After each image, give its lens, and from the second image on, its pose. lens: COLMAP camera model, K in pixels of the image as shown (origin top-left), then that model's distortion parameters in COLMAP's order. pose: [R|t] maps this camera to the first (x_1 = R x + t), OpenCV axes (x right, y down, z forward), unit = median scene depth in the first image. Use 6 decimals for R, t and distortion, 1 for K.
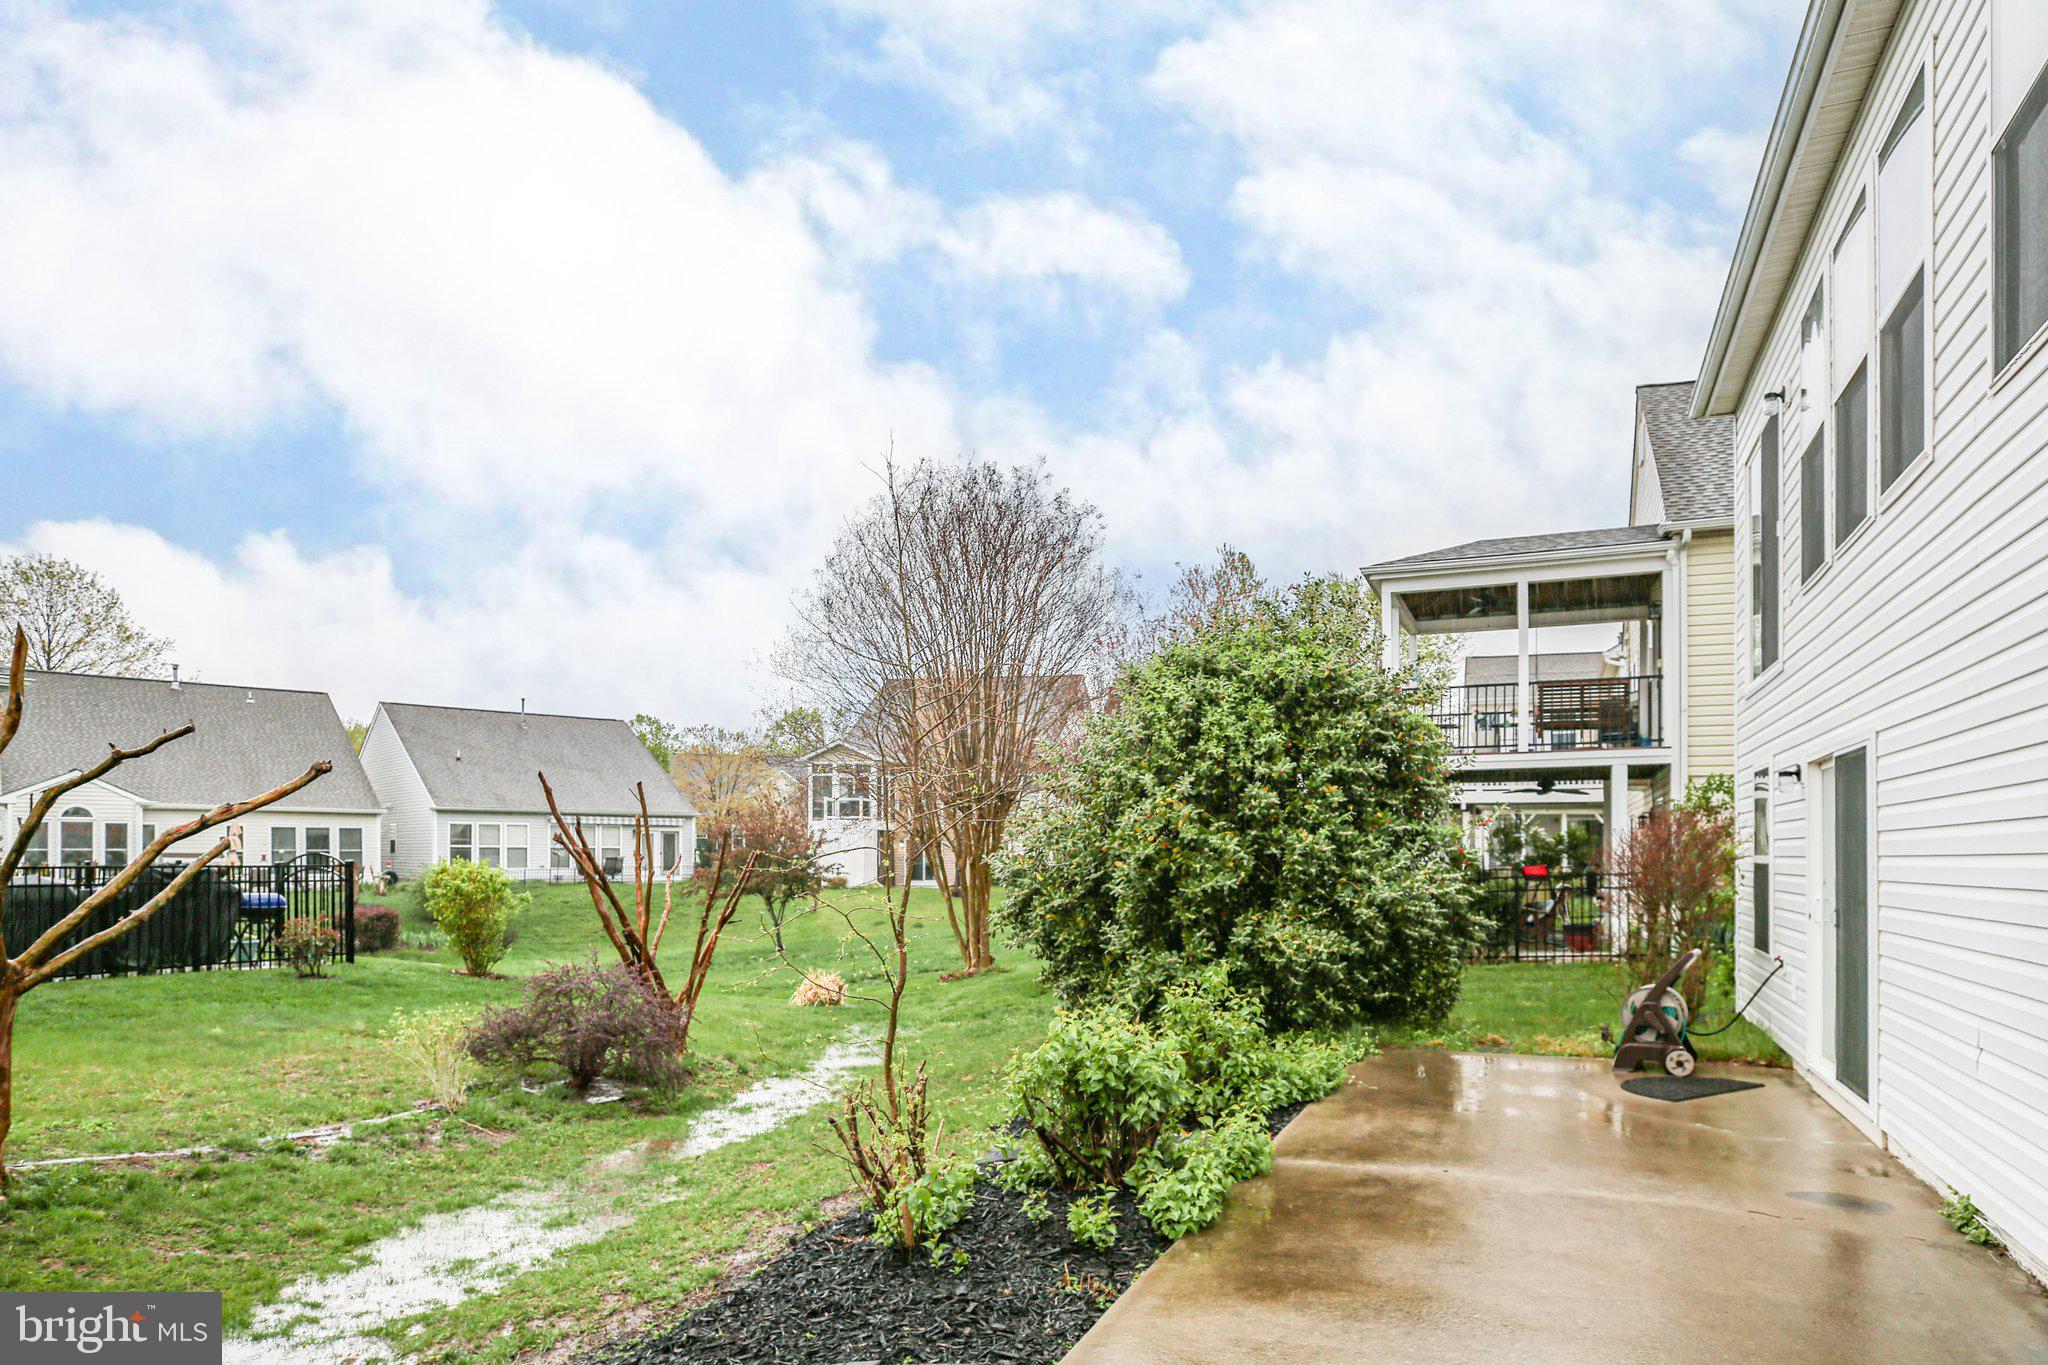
lens RADIAL K [[1428.9, 0, 1019.9], [0, 1428.9, 838.7], [0, 0, 1]] dist [-0.006195, 0.004850]
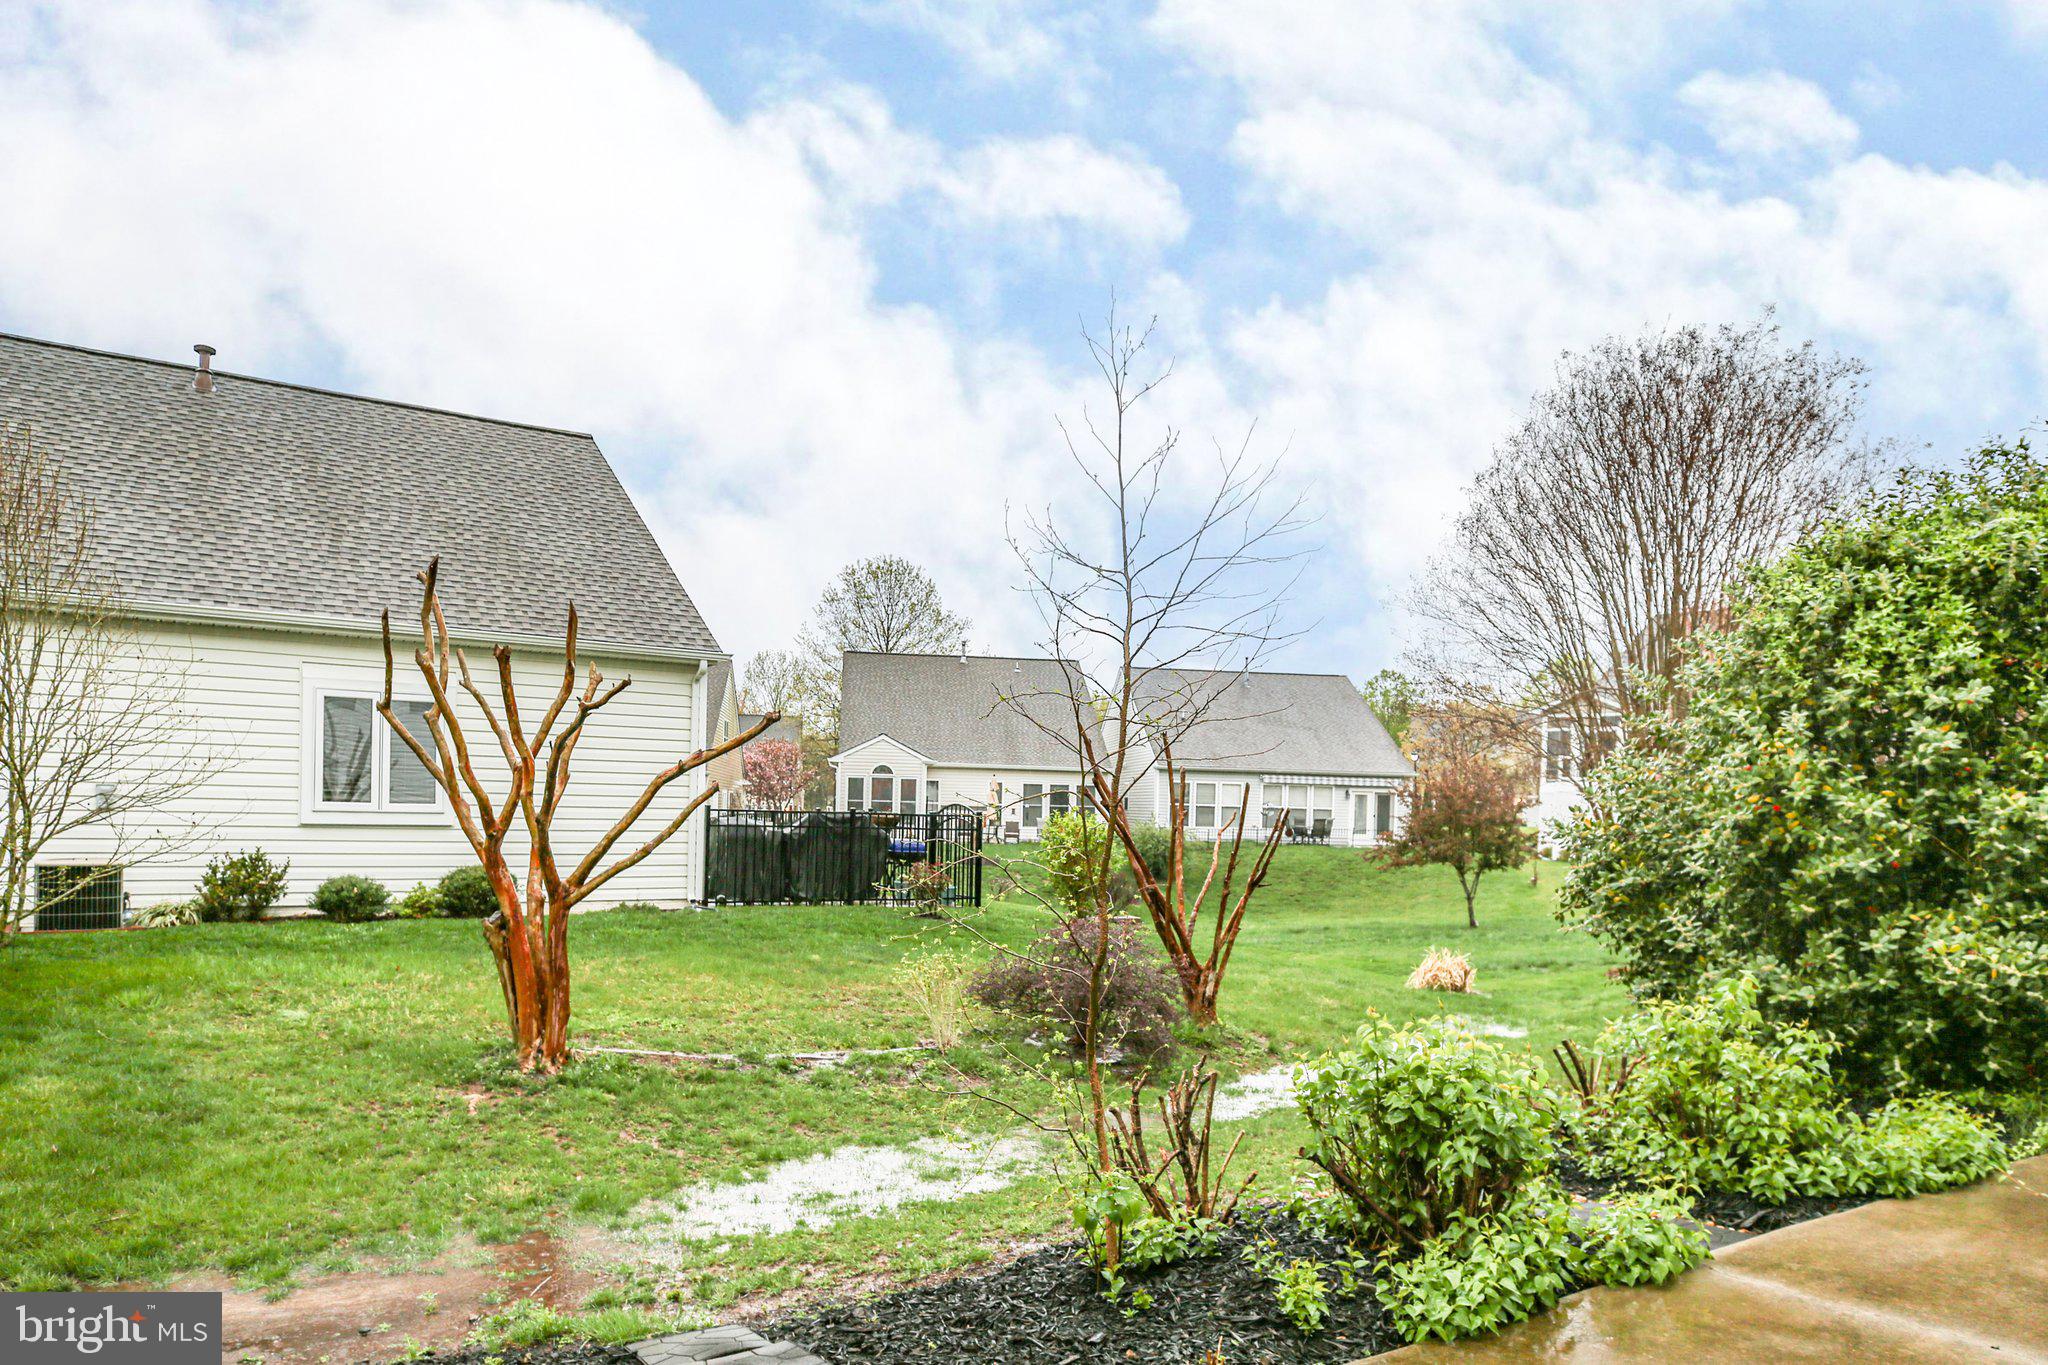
lens RADIAL K [[1428.9, 0, 1019.9], [0, 1428.9, 838.7], [0, 0, 1]] dist [-0.006195, 0.004850]
pose [[0.786417, 0.031087, -0.616913, 0.246171], [-0.018686, 0.999473, 0.026545, 0.007789], [0.617413, -0.009348, 0.786584, 0.201822]]
